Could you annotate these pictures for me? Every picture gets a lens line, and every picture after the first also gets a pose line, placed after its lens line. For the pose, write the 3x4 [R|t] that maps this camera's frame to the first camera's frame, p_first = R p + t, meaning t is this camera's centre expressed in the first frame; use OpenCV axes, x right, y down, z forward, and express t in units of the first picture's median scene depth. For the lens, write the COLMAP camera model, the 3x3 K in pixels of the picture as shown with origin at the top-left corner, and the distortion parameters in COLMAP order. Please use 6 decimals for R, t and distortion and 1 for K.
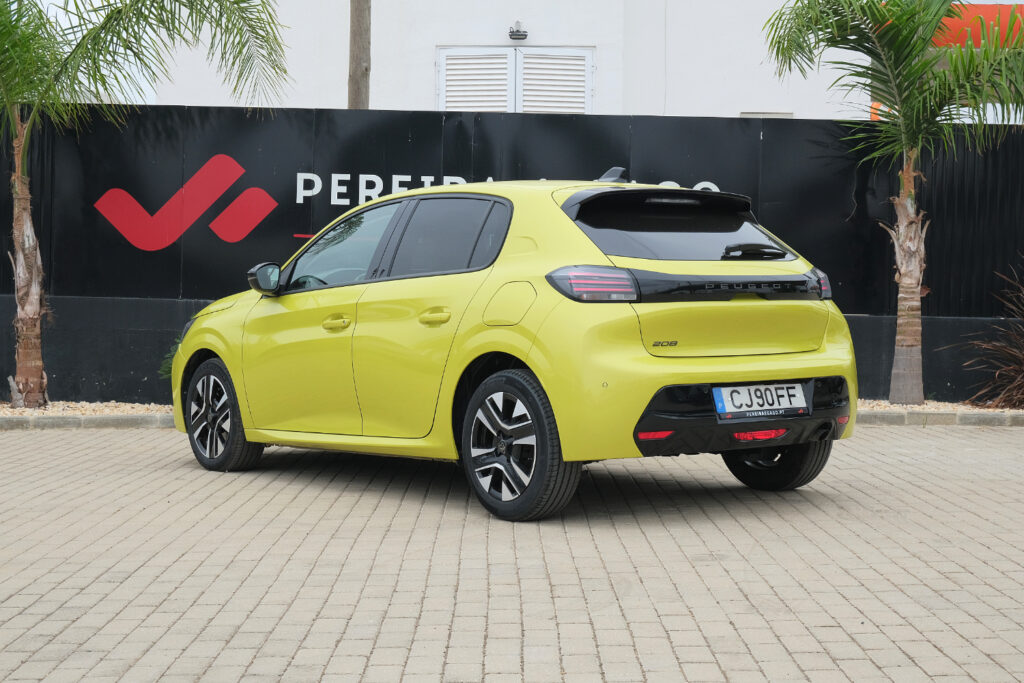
lens RADIAL K [[1638.0, 0, 518.1], [0, 1638.0, 351.5], [0, 0, 1]] dist [-0.040859, 0.000000]
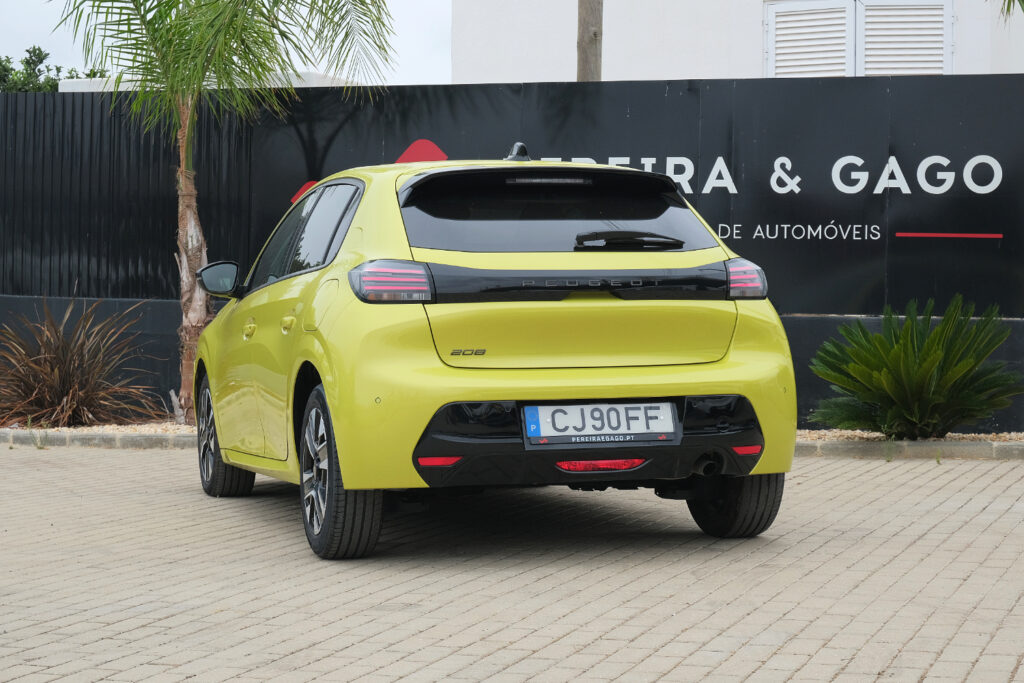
lens RADIAL K [[1954.9, 0, 518.8], [0, 1954.9, 333.7], [0, 0, 1]] dist [-0.089830, 0.000000]
pose [[0.942386, 0.000167, -0.334526, 0.393153], [-0.006452, 0.999823, -0.017677, 0.002801], [0.334464, 0.018817, 0.942221, 0.061399]]
